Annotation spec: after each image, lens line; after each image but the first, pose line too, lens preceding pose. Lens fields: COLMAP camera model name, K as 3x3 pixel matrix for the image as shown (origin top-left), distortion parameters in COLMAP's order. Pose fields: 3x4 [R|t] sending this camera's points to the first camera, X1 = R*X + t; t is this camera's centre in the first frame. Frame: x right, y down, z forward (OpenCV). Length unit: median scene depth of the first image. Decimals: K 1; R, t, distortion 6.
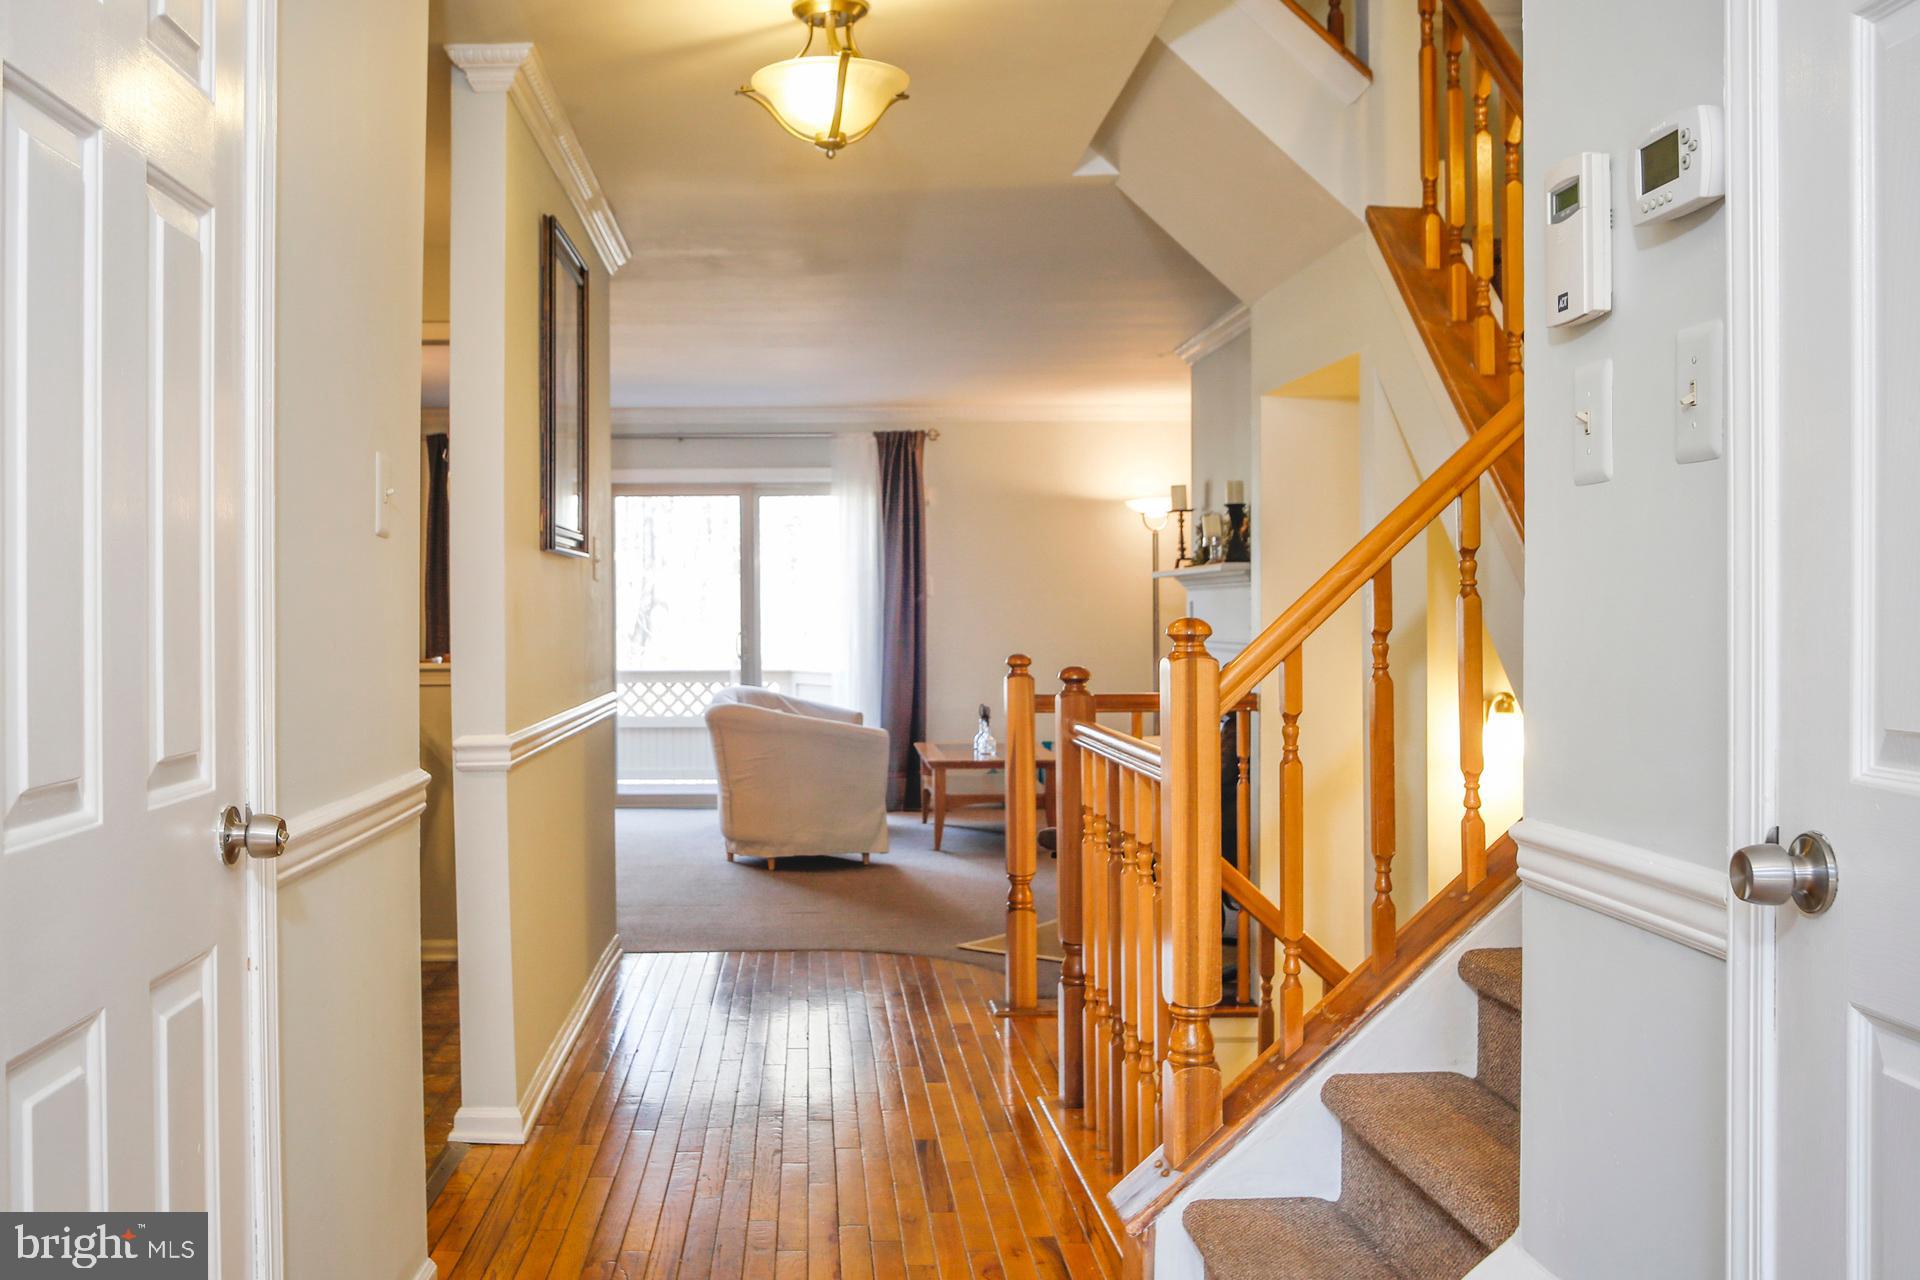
lens RADIAL K [[1708.7, 0, 960.0], [0, 1708.7, 637.6], [0, 0, 1]] dist [-0.009515, -0.000888]
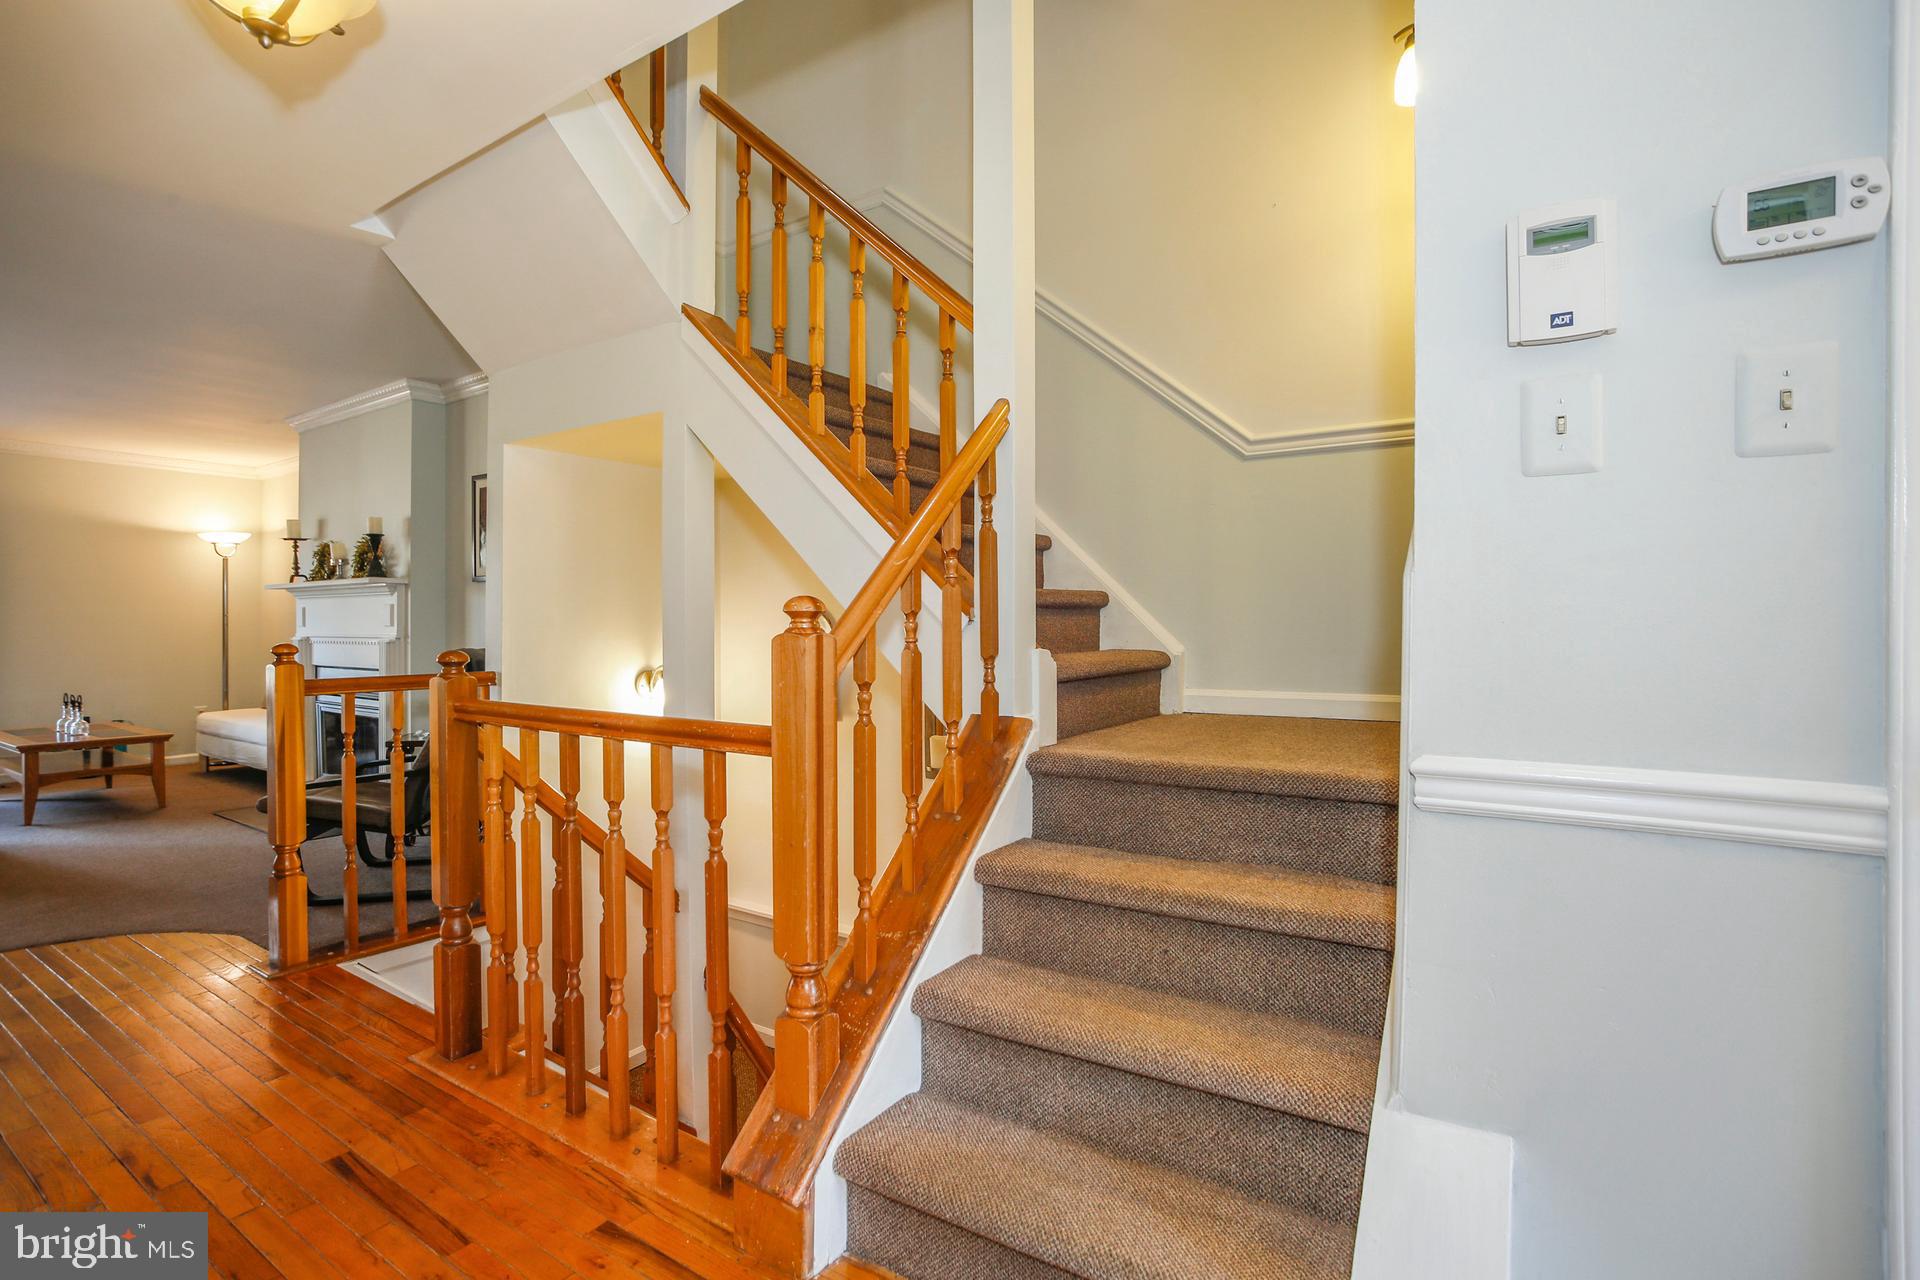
lens RADIAL K [[893.1, 0, 948.3], [0, 893.1, 630.4], [0, 0, 1]] dist [-0.025390, 0.003407]
pose [[0.638080, 0.002900, 0.769964, -0.073231], [0.005234, 0.999953, -0.008104, 0.004490], [-0.769952, 0.009201, 0.638035, 0.176736]]
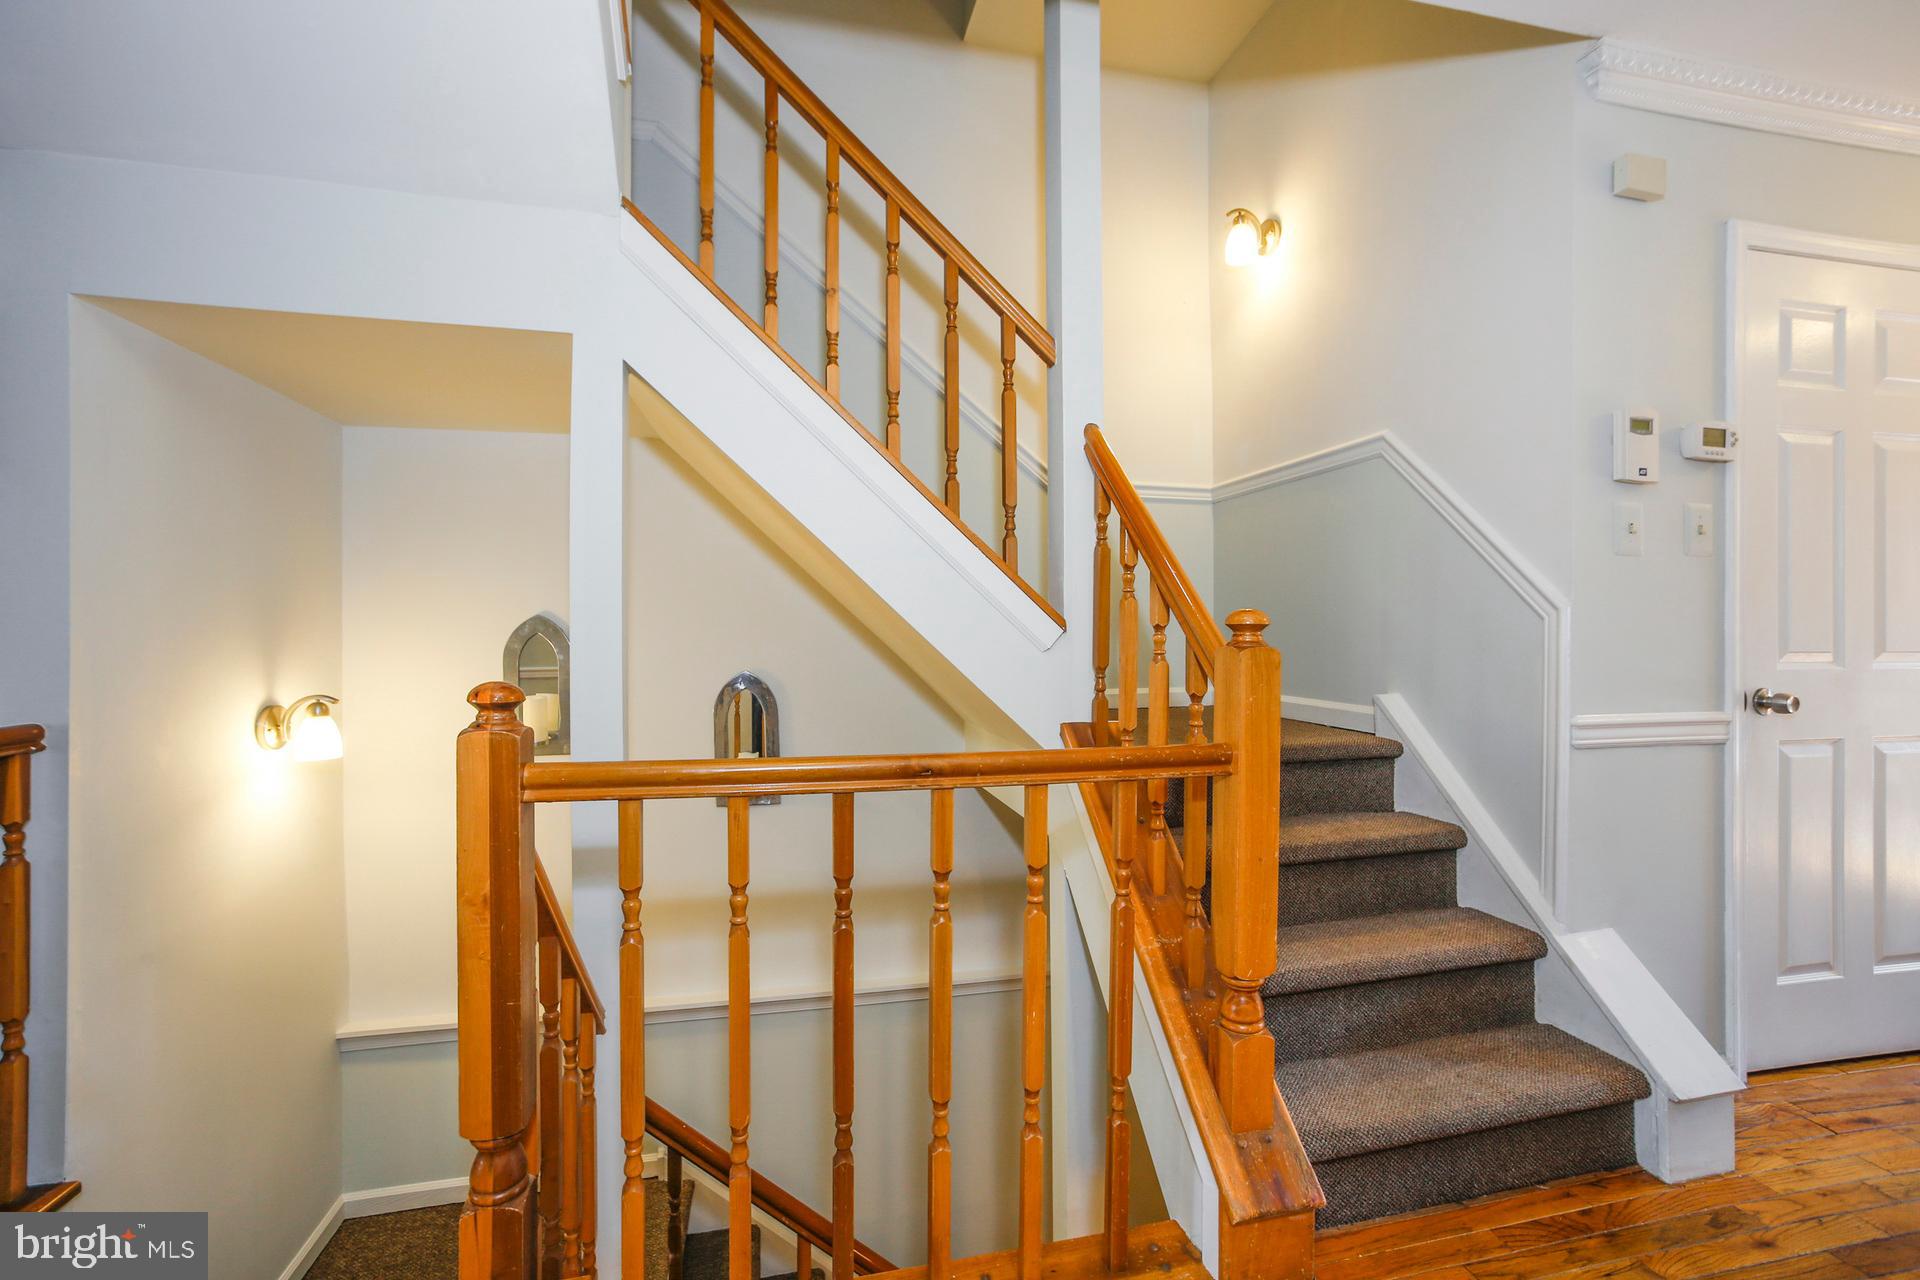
lens RADIAL K [[816.3, 0, 954.4], [0, 816.3, 641.1], [0, 0, 1]] dist [-0.014981, -0.000196]
pose [[-0.117933, -0.000765, 0.993021, -0.108664], [0.012556, 0.999919, 0.002261, 0.001302], [-0.992942, 0.012735, -0.117914, 0.388356]]
